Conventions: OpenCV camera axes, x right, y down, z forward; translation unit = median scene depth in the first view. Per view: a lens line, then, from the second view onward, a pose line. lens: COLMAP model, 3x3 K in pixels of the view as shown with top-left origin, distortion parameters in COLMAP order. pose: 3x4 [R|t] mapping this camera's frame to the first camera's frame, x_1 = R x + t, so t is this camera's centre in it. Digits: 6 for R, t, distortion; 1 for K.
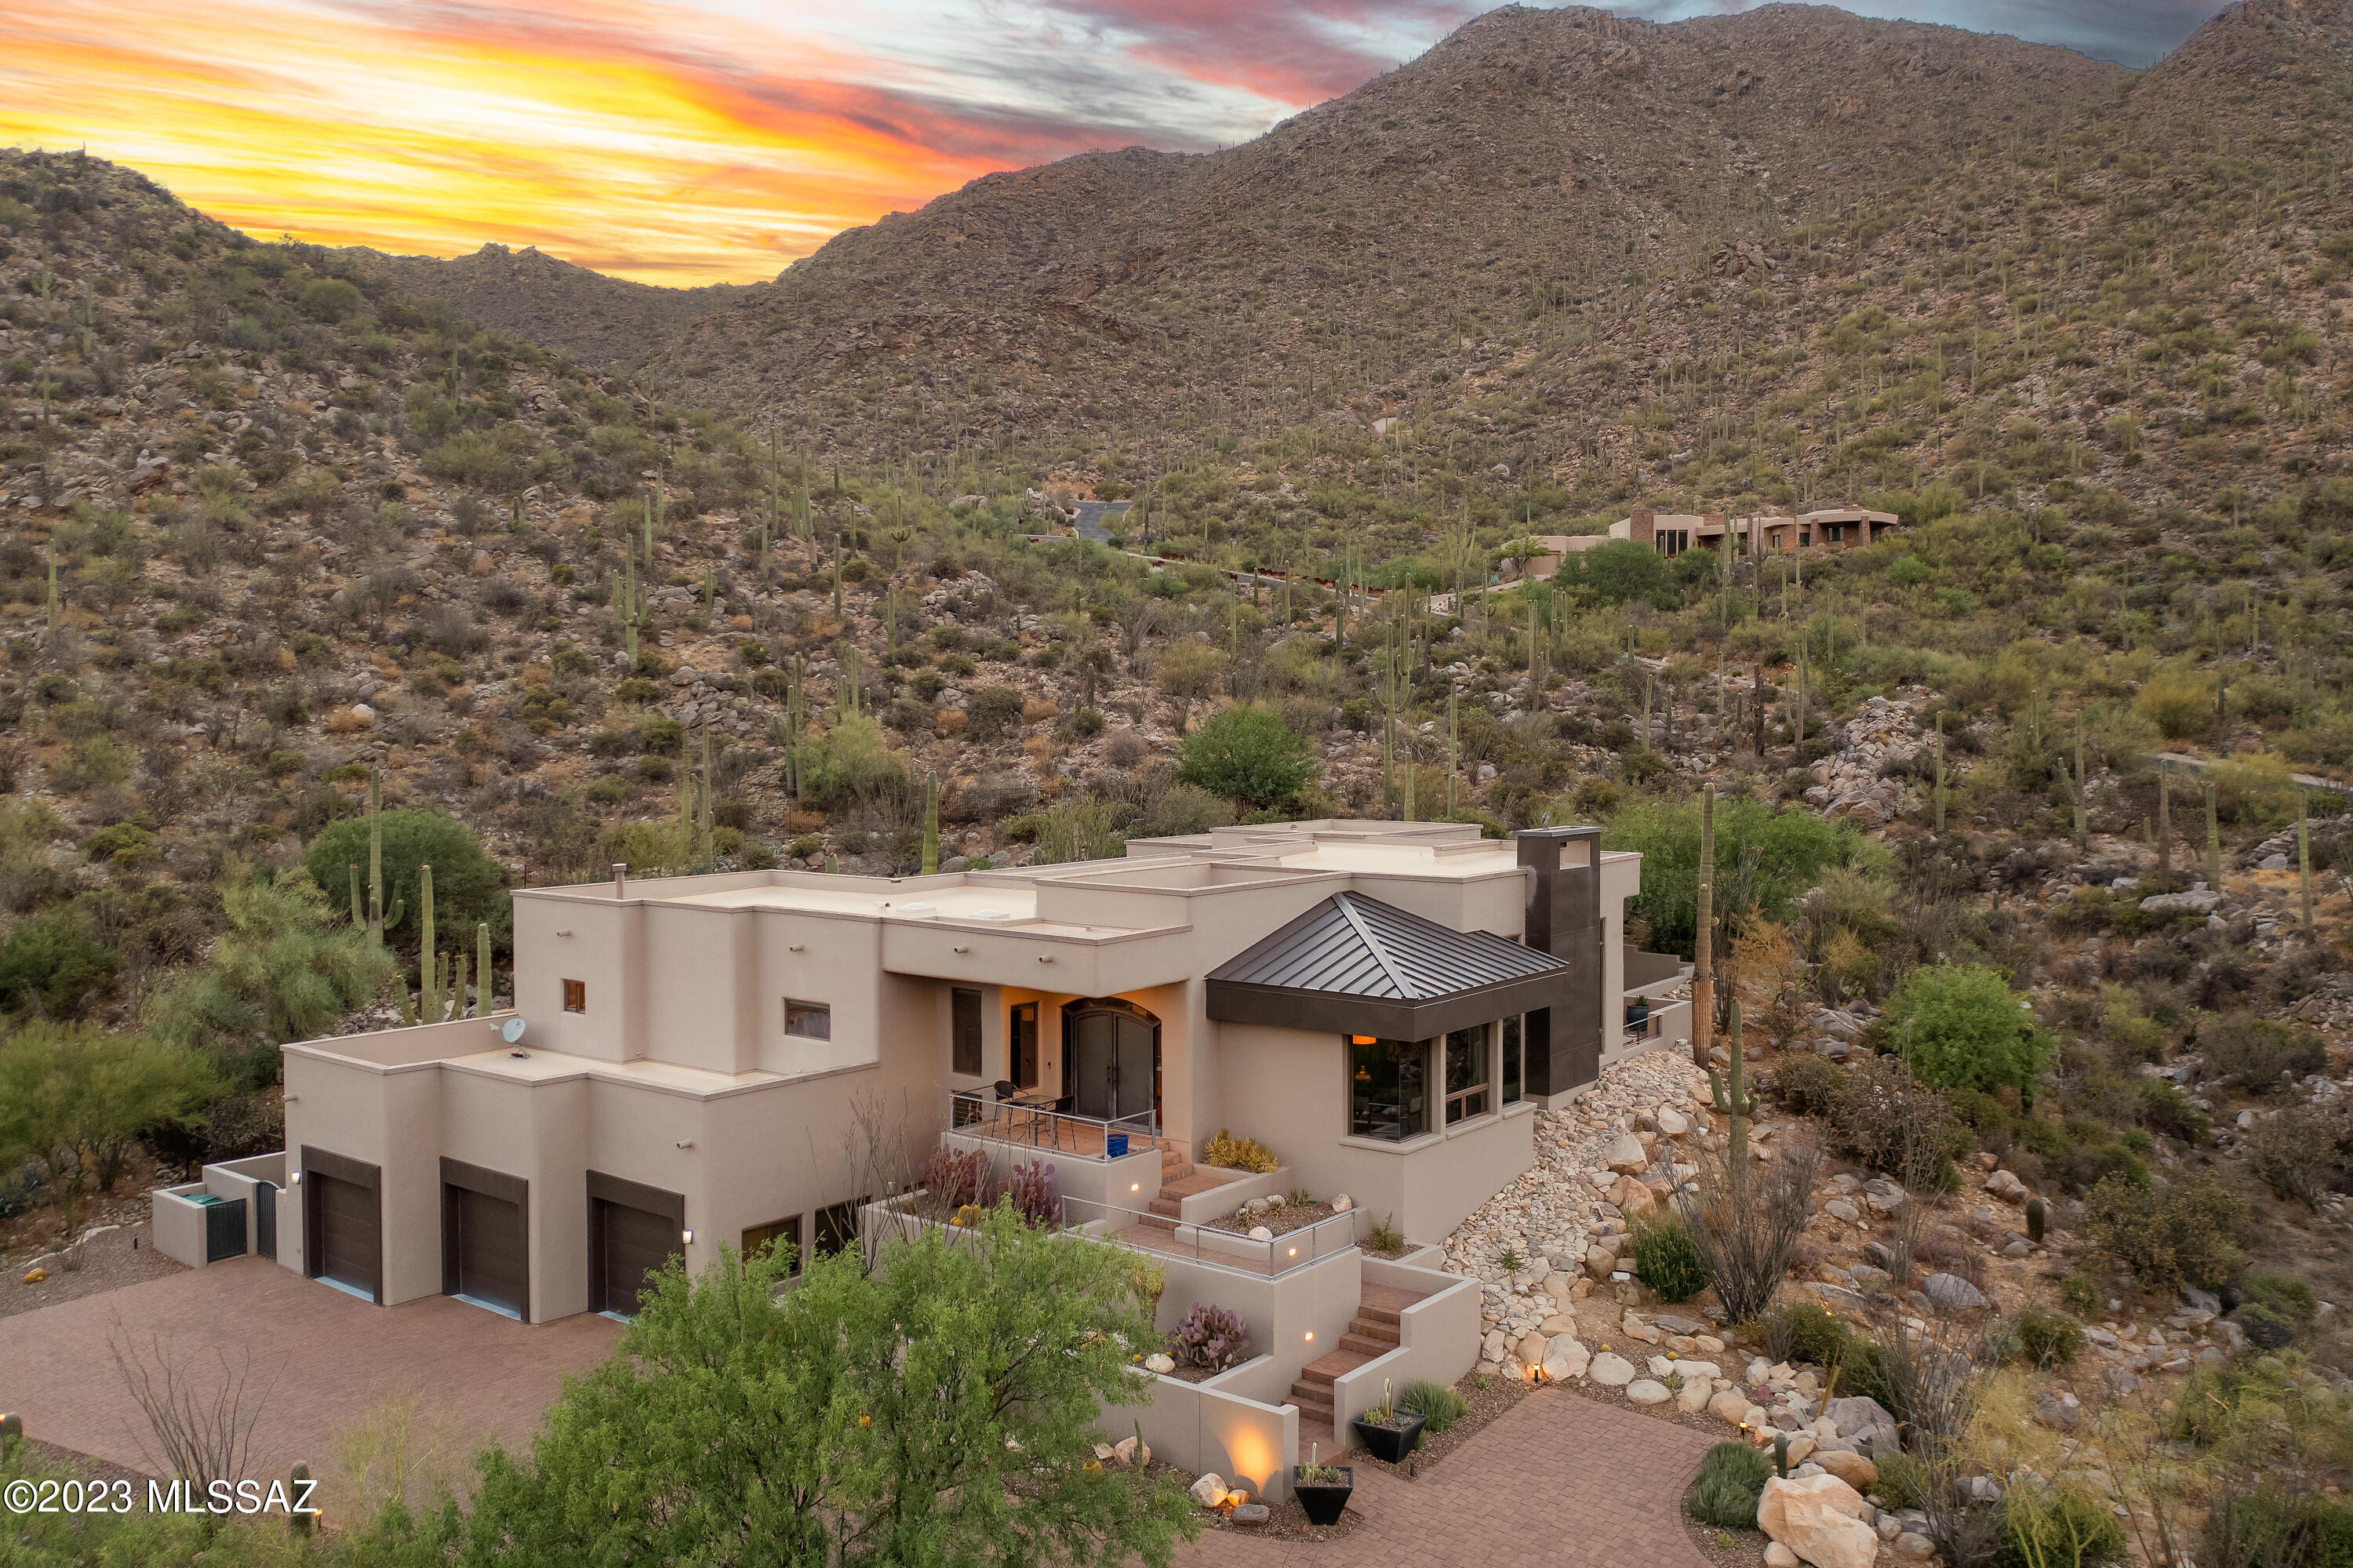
lens RADIAL K [[1838.9, 0, 1176.5], [0, 1838.9, 784.0], [0, 0, 1]] dist [-0.018188, 0.000152]
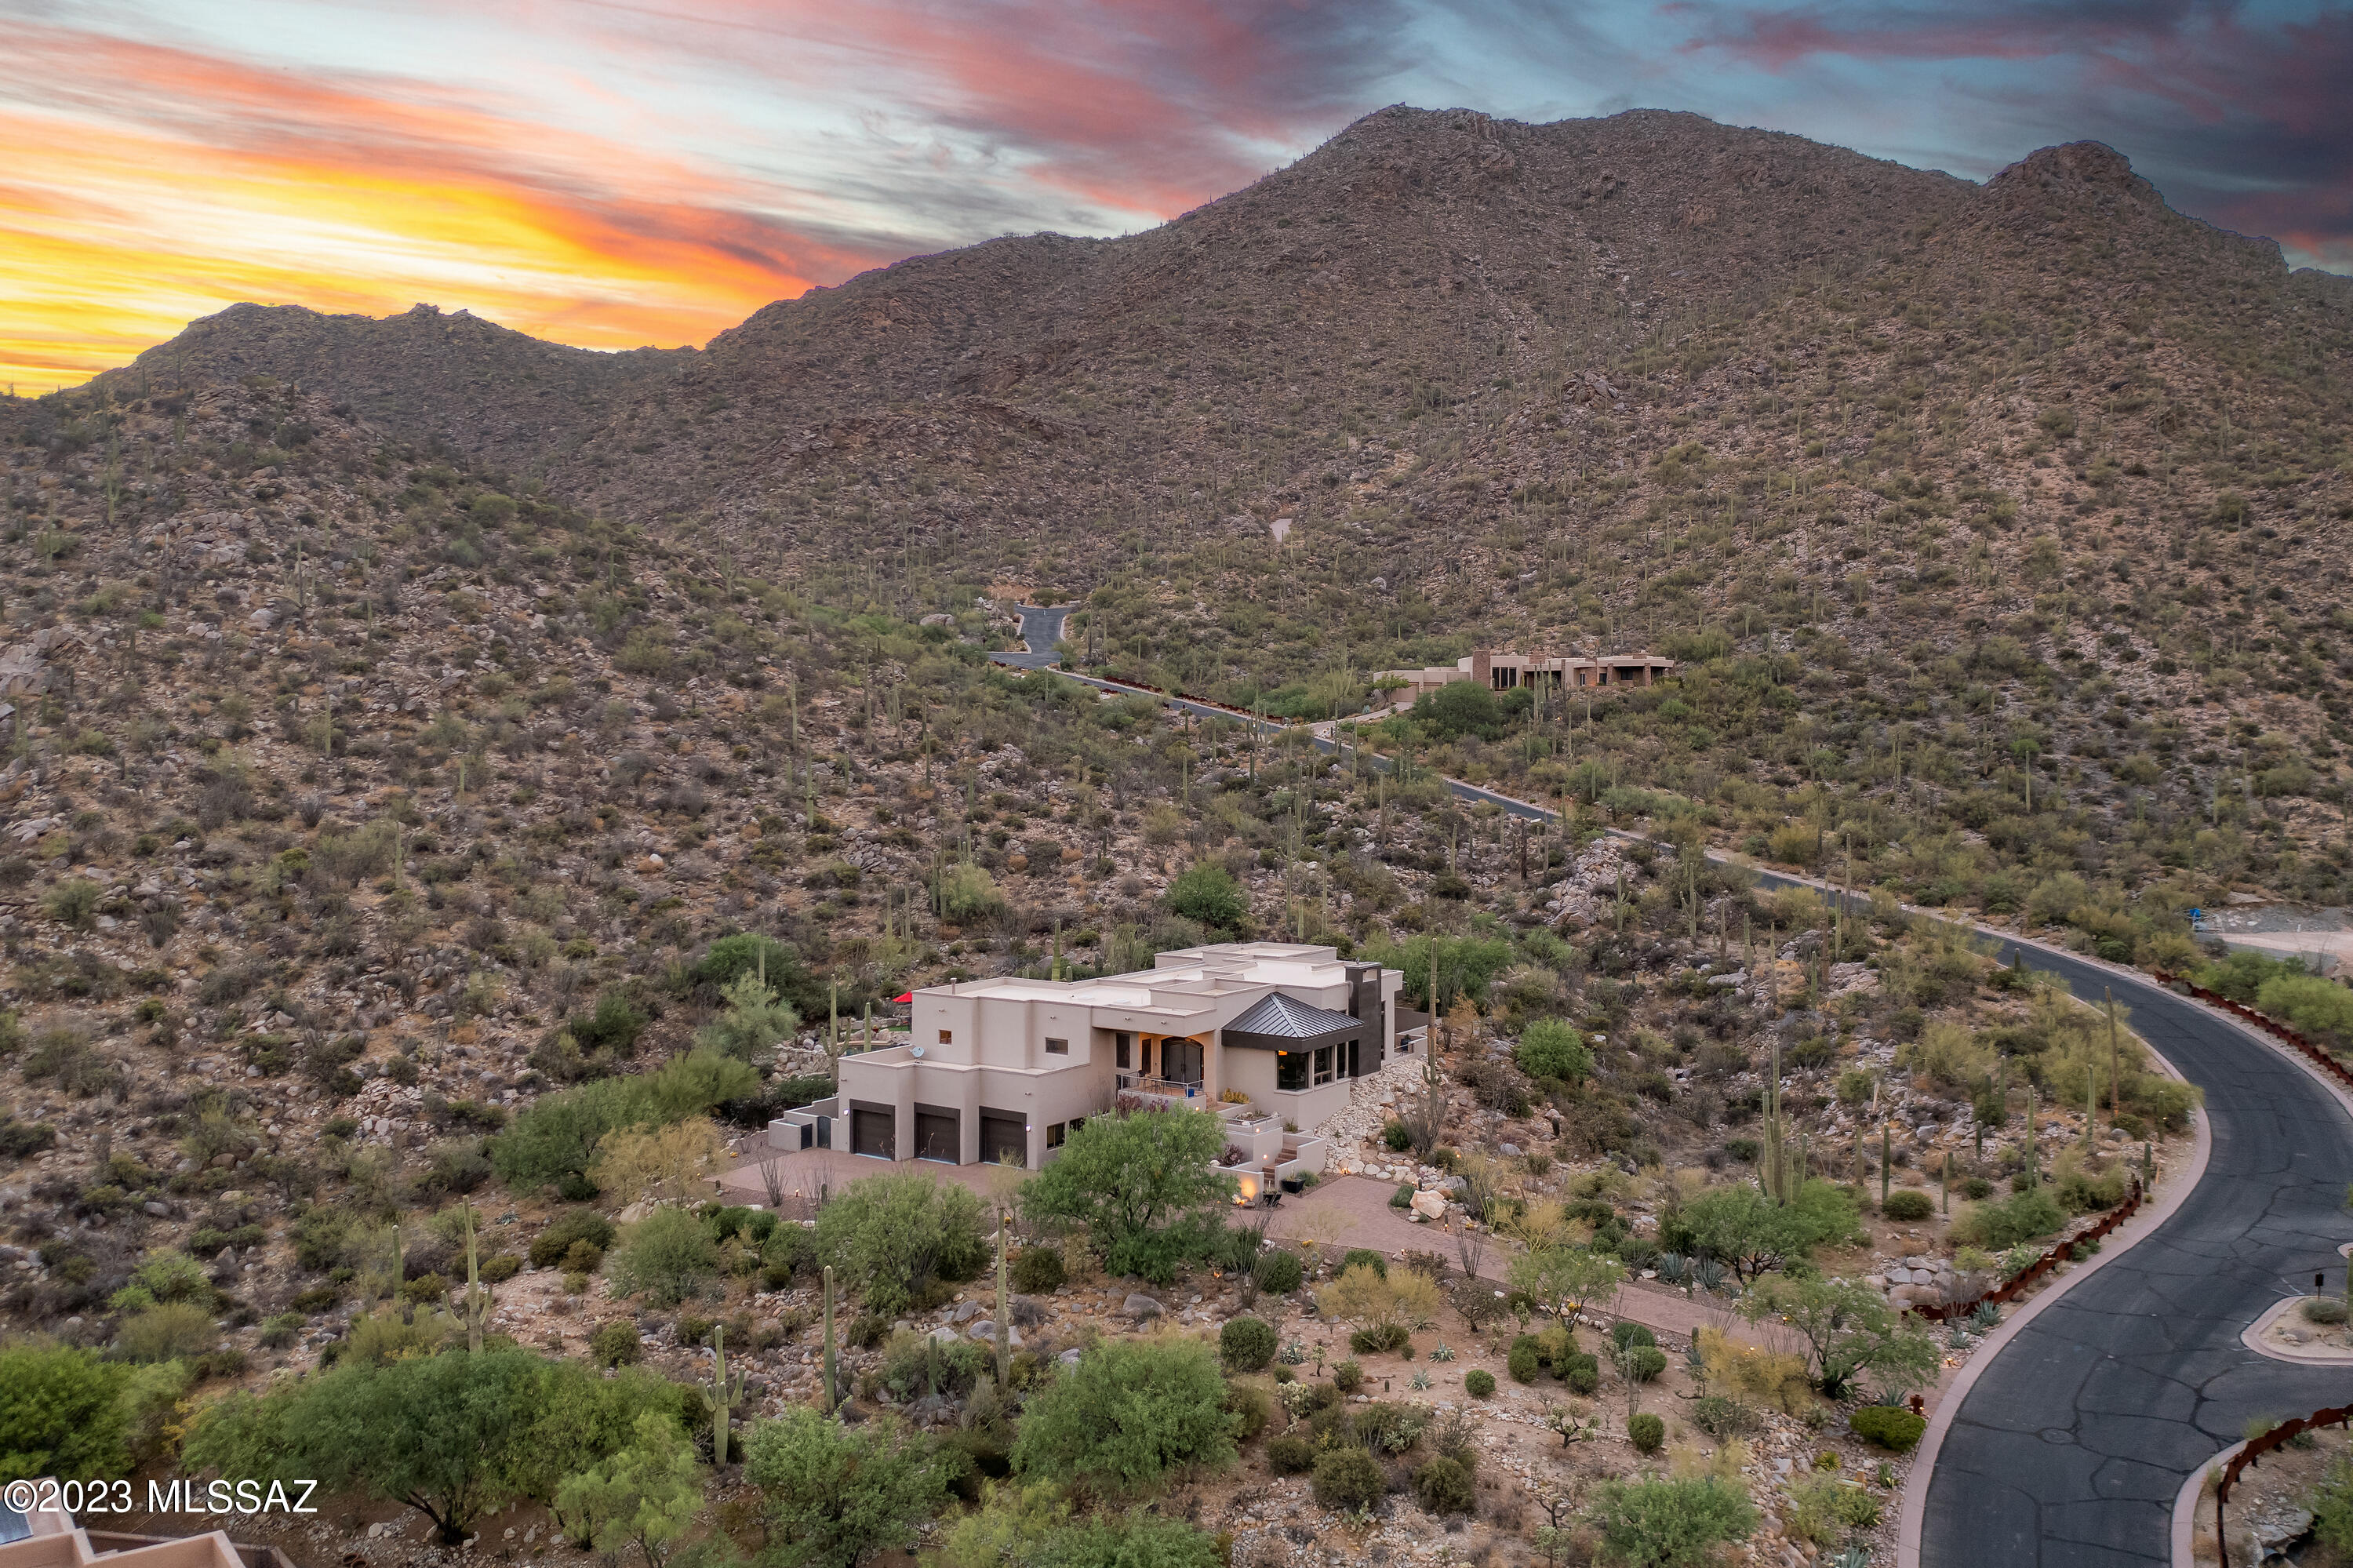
lens RADIAL K [[1838.9, 0, 1176.5], [0, 1838.9, 784.0], [0, 0, 1]] dist [-0.018188, 0.000152]
pose [[0.998323, 0.003487, 0.057781, -0.032668], [-0.002493, 0.999848, -0.017265, -0.032021], [-0.057832, 0.017092, 0.998180, -0.260439]]
